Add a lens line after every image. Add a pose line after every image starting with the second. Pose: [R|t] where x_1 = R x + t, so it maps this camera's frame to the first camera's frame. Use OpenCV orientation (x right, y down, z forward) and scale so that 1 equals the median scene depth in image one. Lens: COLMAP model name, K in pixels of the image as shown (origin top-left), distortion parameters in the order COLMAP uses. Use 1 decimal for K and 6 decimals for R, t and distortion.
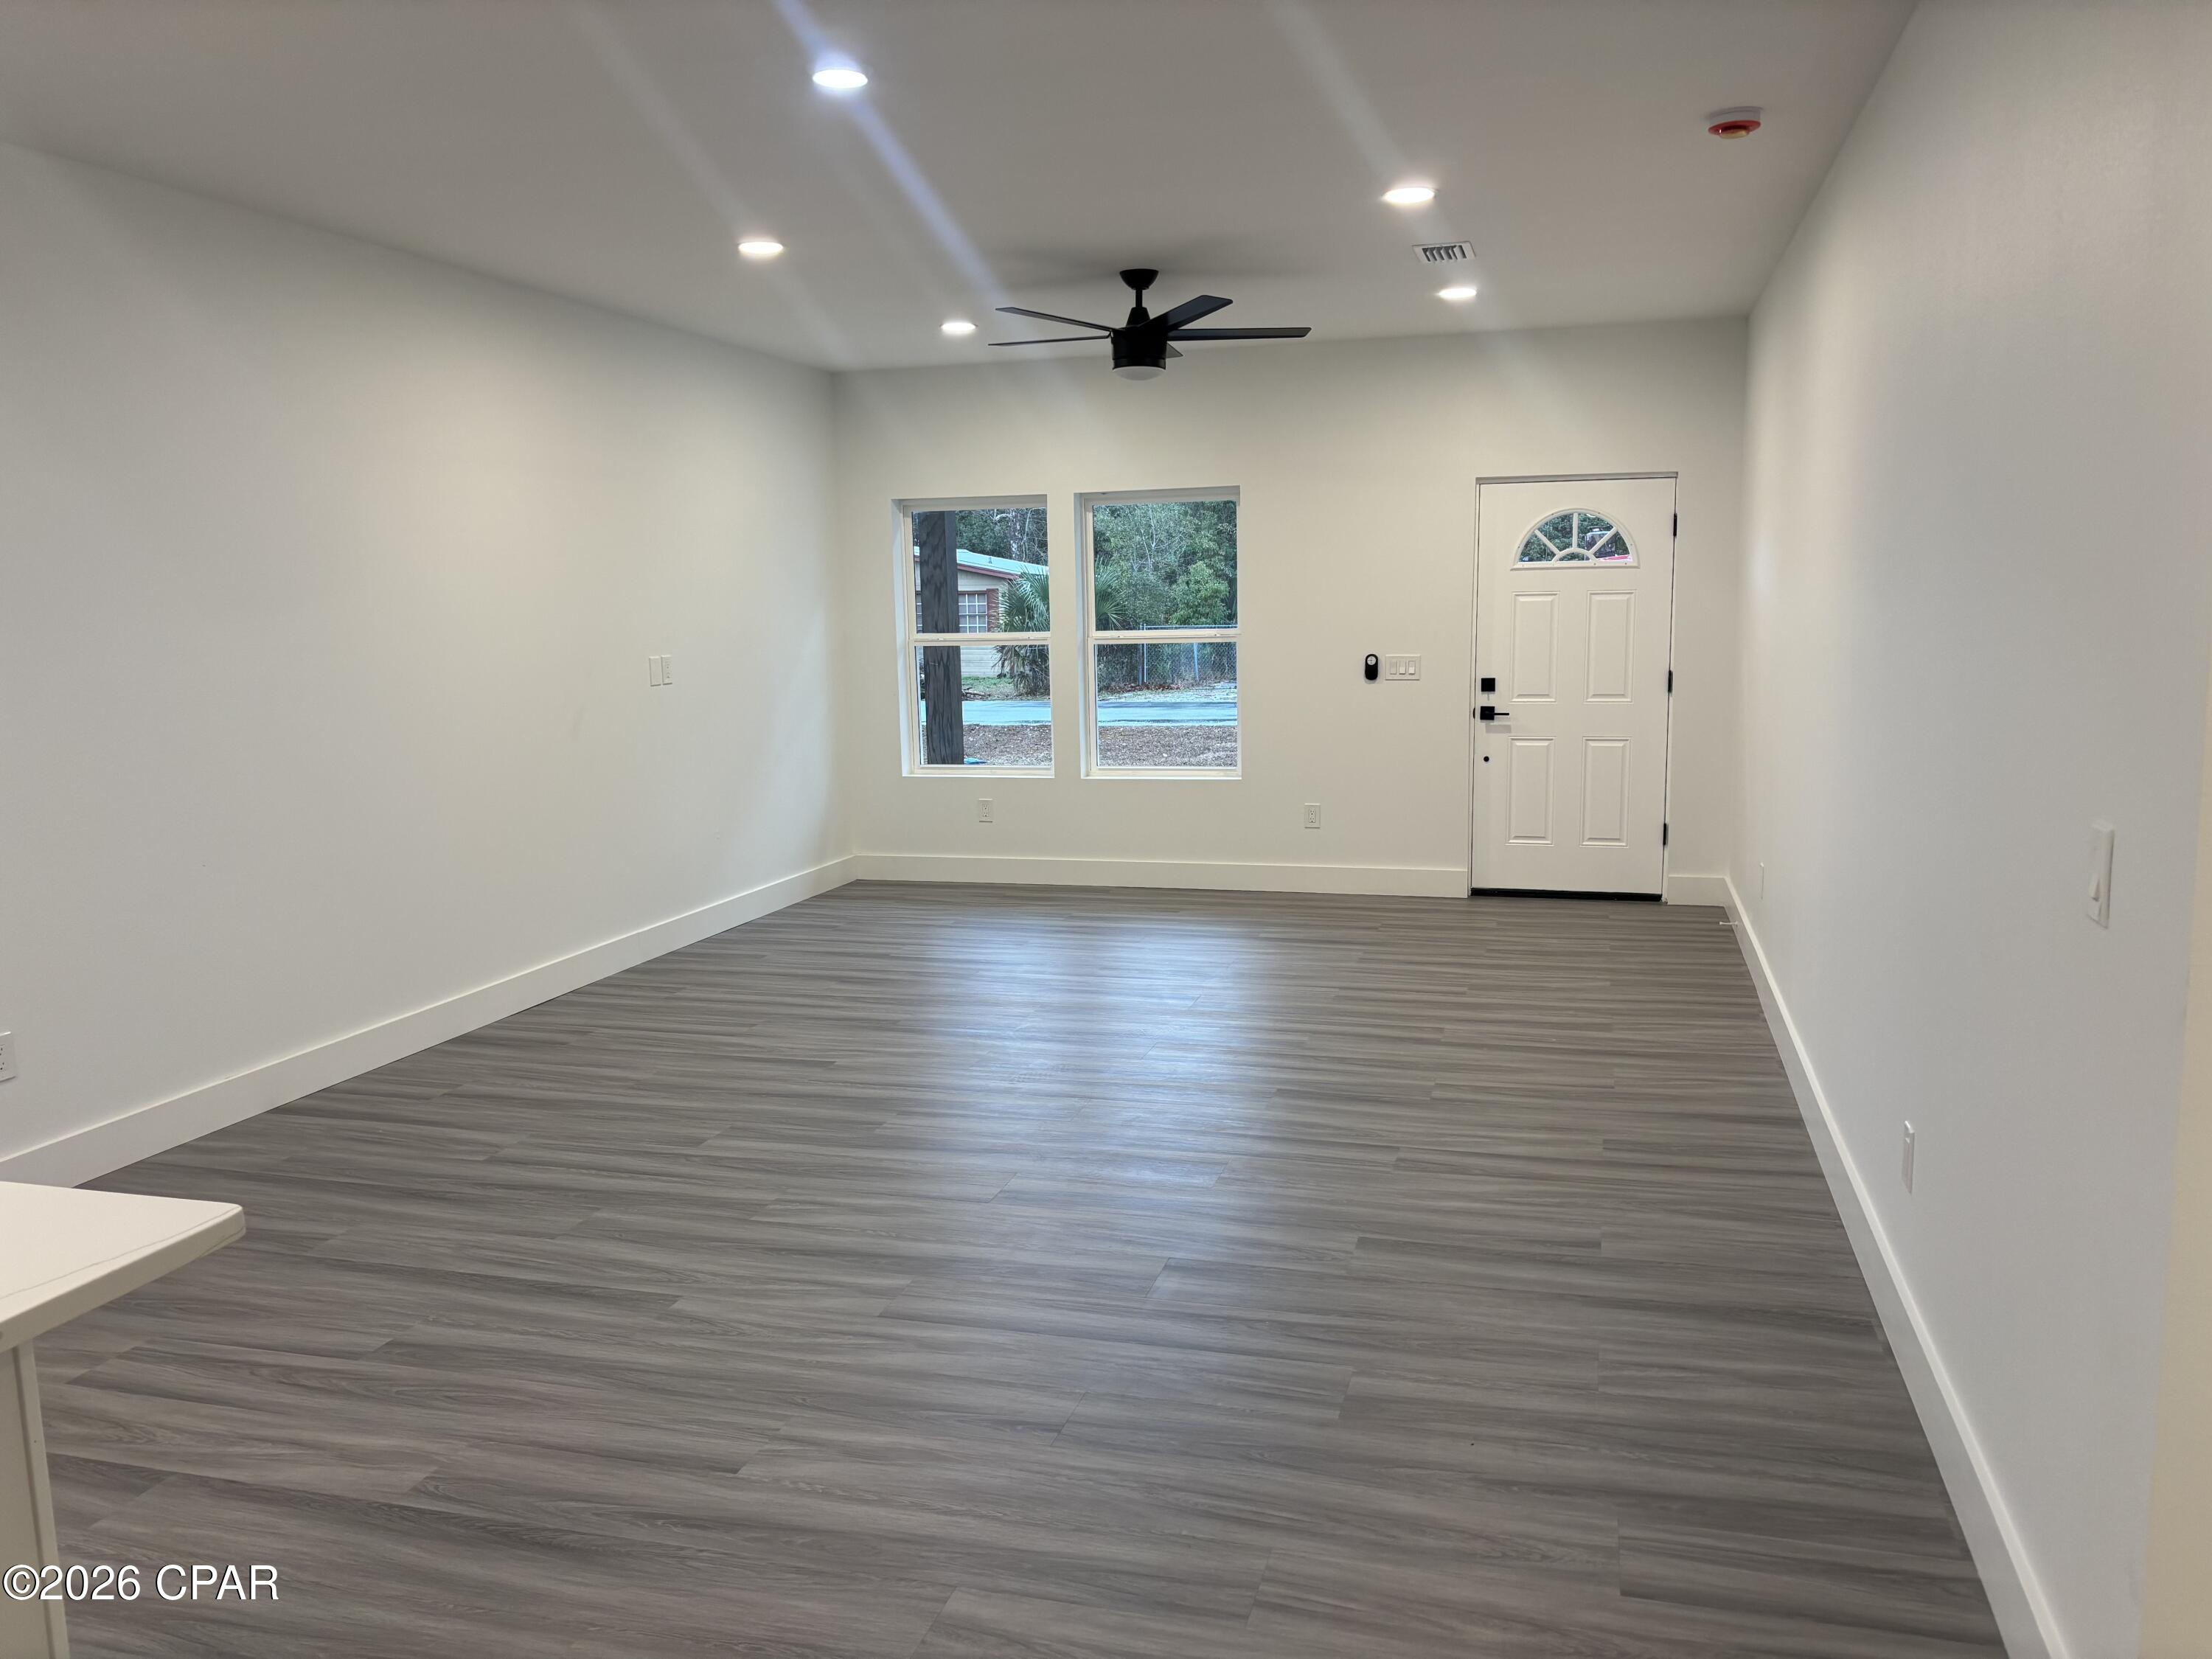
lens RADIAL K [[1685.1, 0, 1108.8], [0, 1685.1, 836.3], [0, 0, 1]] dist [0.064279, -0.061098]
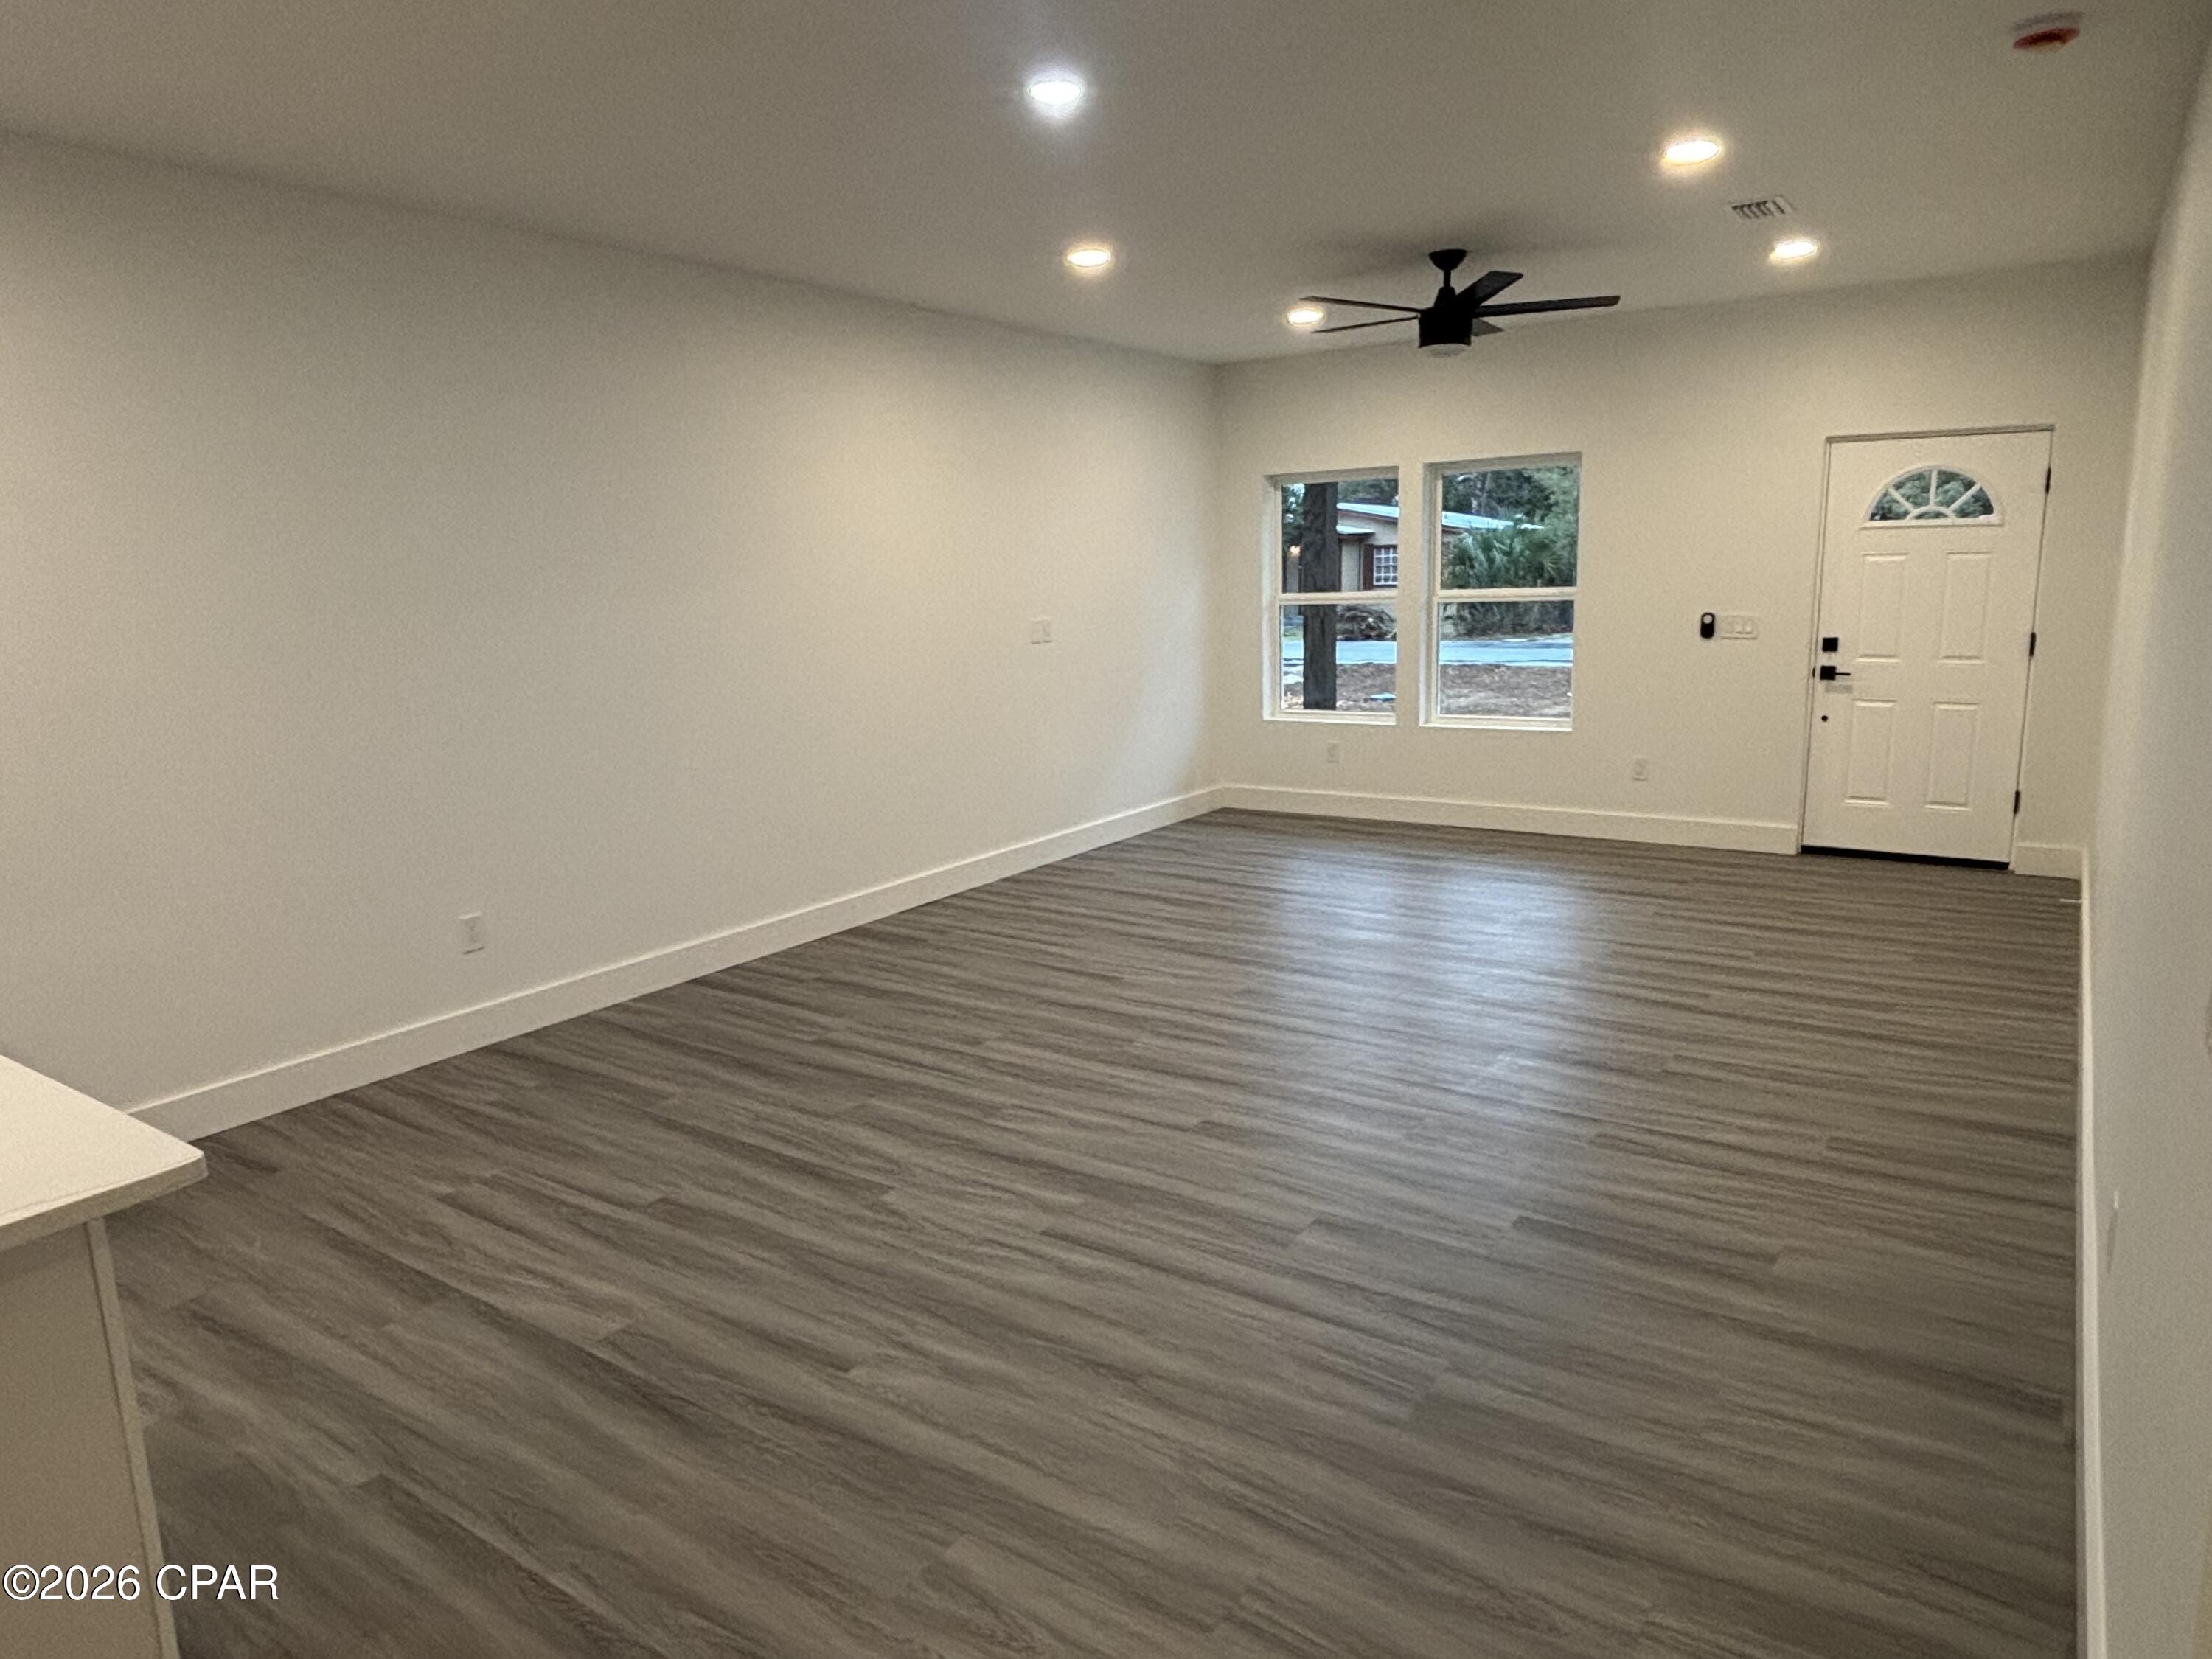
lens RADIAL K [[1393.5, 0, 1109.5], [0, 1393.5, 824.9], [0, 0, 1]] dist [0.015692, -0.010658]
pose [[0.949044, 0.050032, -0.311145, 0.119755], [-0.033054, 0.997675, 0.059607, -0.026689], [0.313404, -0.046285, 0.948491, 0.107765]]
